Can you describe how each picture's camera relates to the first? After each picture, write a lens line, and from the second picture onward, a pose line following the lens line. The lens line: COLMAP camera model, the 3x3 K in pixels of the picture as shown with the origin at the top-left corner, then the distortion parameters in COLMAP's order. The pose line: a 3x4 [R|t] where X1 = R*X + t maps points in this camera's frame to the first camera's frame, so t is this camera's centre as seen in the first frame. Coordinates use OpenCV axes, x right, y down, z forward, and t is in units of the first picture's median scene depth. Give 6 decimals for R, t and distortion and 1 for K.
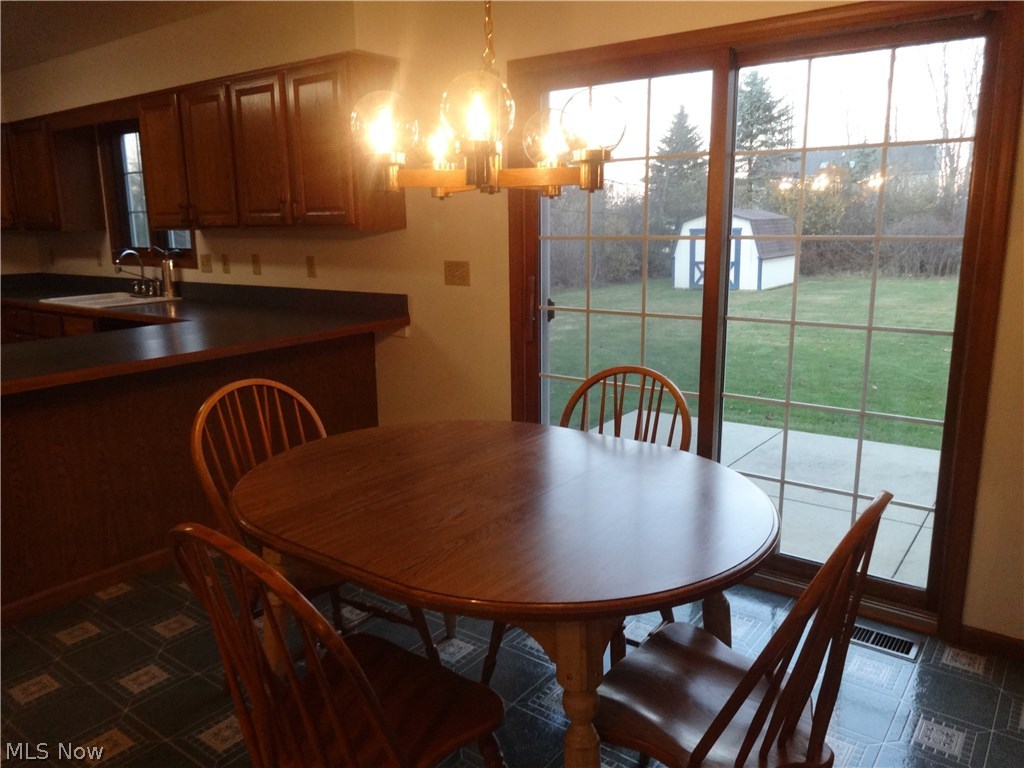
lens RADIAL K [[768.4, 0, 517.6], [0, 768.4, 380.0], [0, 0, 1]] dist [-0.003926, 0.005383]
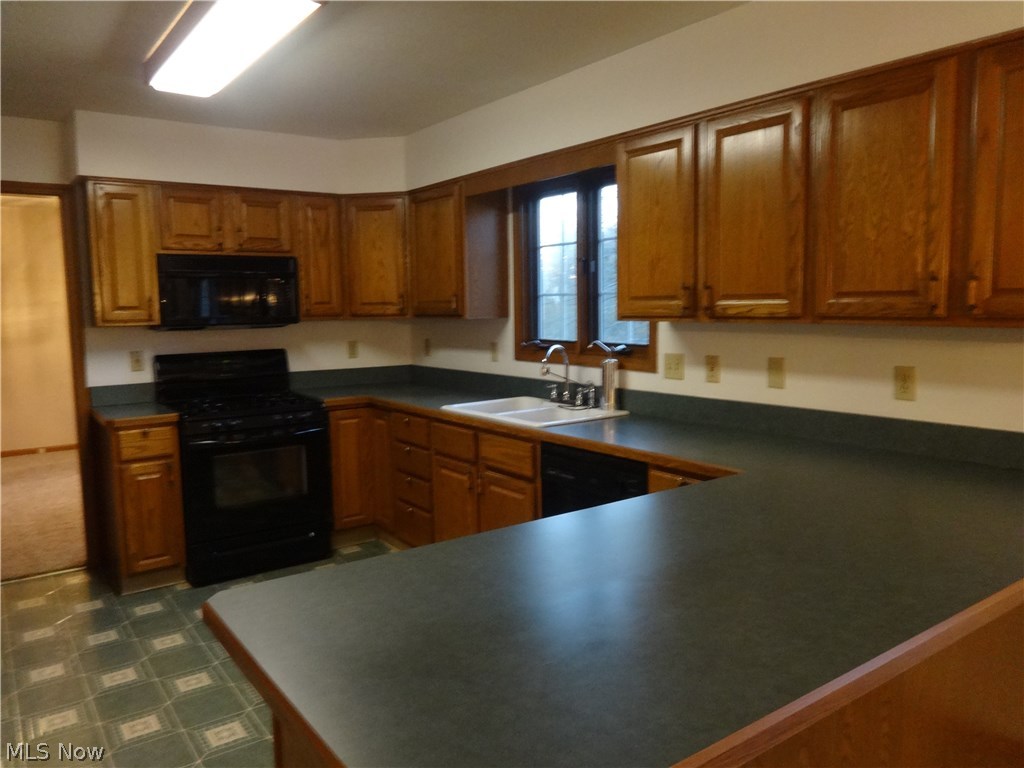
lens RADIAL K [[768.4, 0, 517.6], [0, 768.4, 380.0], [0, 0, 1]] dist [-0.003926, 0.005383]
pose [[0.955110, 0.026163, -0.295094, -0.320789], [-0.055172, 0.994376, -0.090407, -0.065338], [0.291069, 0.102630, 0.951181, 0.279357]]
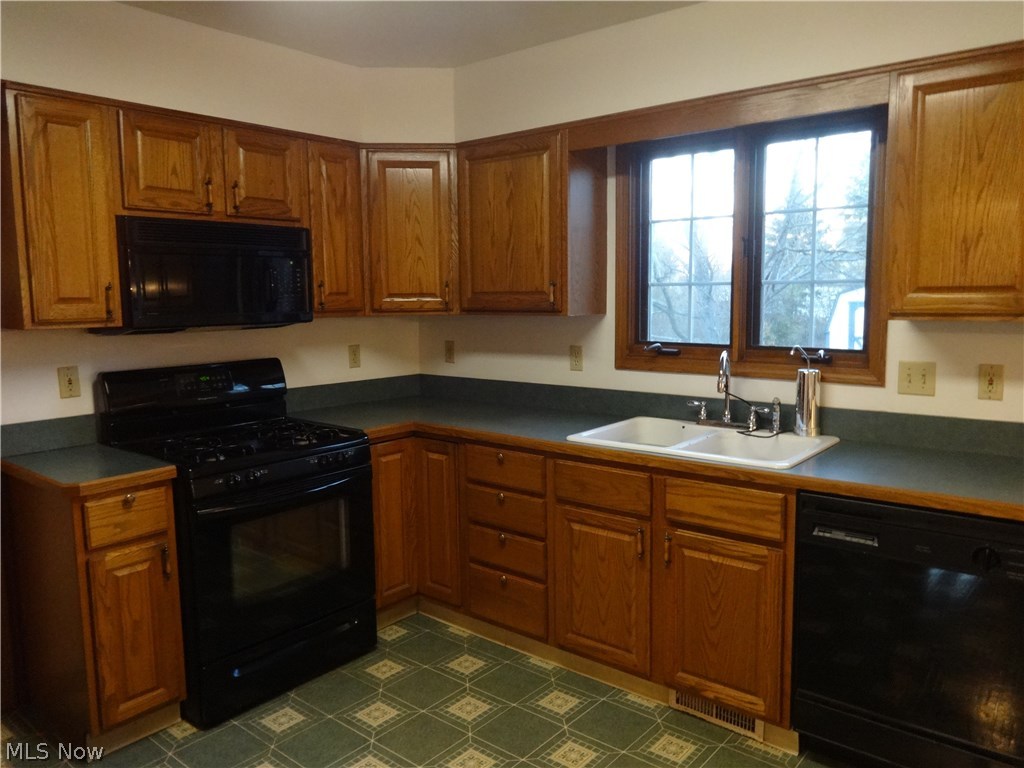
lens RADIAL K [[768.4, 0, 517.6], [0, 768.4, 380.0], [0, 0, 1]] dist [-0.003926, 0.005383]
pose [[0.998913, 0.005438, -0.046284, -0.633742], [-0.009485, 0.996105, -0.087669, -0.096855], [0.045627, 0.088012, 0.995074, 0.433139]]
